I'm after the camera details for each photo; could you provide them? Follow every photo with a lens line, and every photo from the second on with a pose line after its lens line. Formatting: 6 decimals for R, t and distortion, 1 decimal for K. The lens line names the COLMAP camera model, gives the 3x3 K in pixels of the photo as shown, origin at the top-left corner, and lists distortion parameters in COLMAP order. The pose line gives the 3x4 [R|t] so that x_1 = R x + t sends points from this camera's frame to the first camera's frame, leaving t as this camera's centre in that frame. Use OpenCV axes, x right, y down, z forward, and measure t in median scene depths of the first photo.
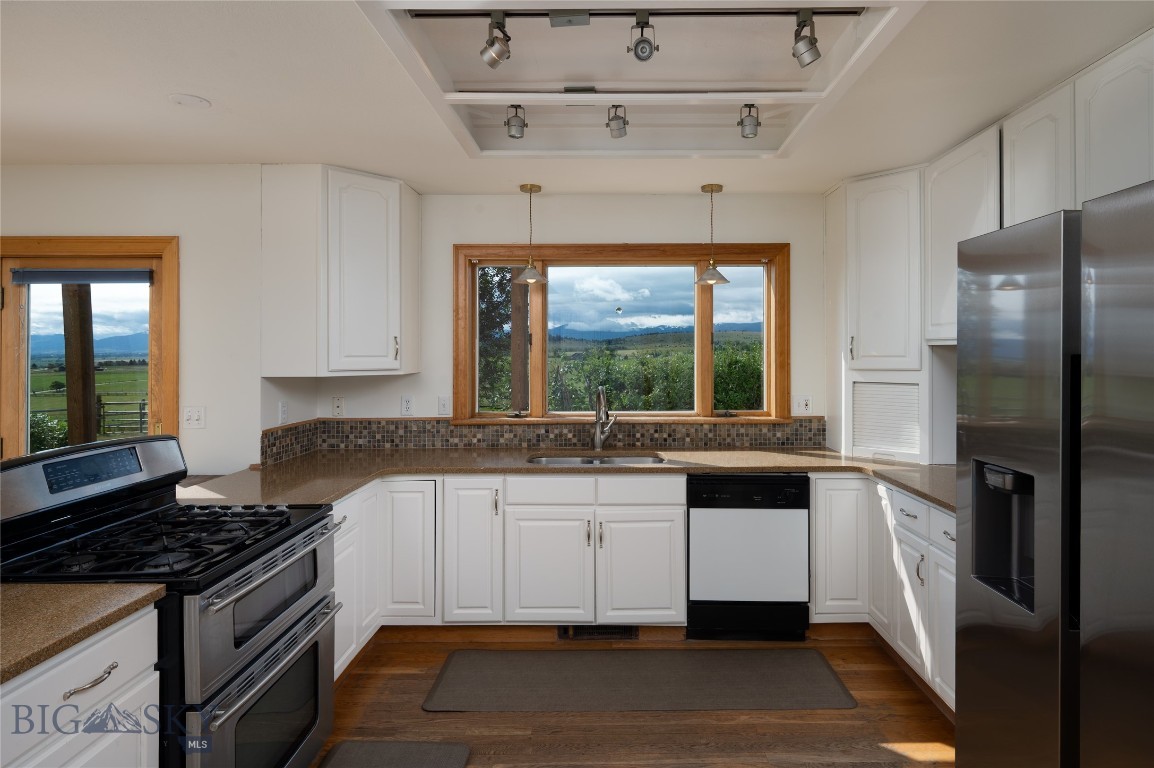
lens RADIAL K [[599.3, 0, 608.2], [0, 599.3, 360.1], [0, 0, 1]] dist [0.000764, -0.000207]
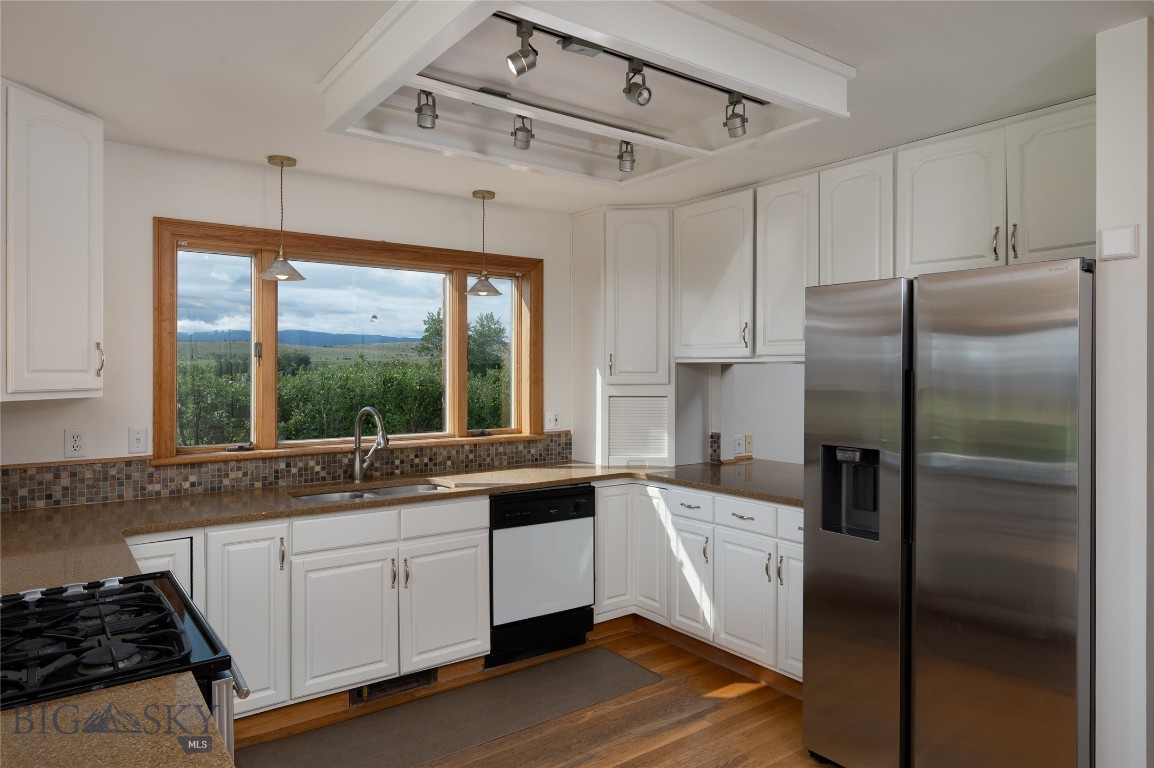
lens RADIAL K [[722.0, 0, 577.0], [0, 722.0, 384.0], [0, 0, 1]] dist [-0.001320, -0.001130]
pose [[0.806776, -0.007929, 0.590804, -0.368145], [0.002868, 0.999951, 0.009503, 0.002097], [-0.590850, -0.005972, 0.806759, -0.007507]]
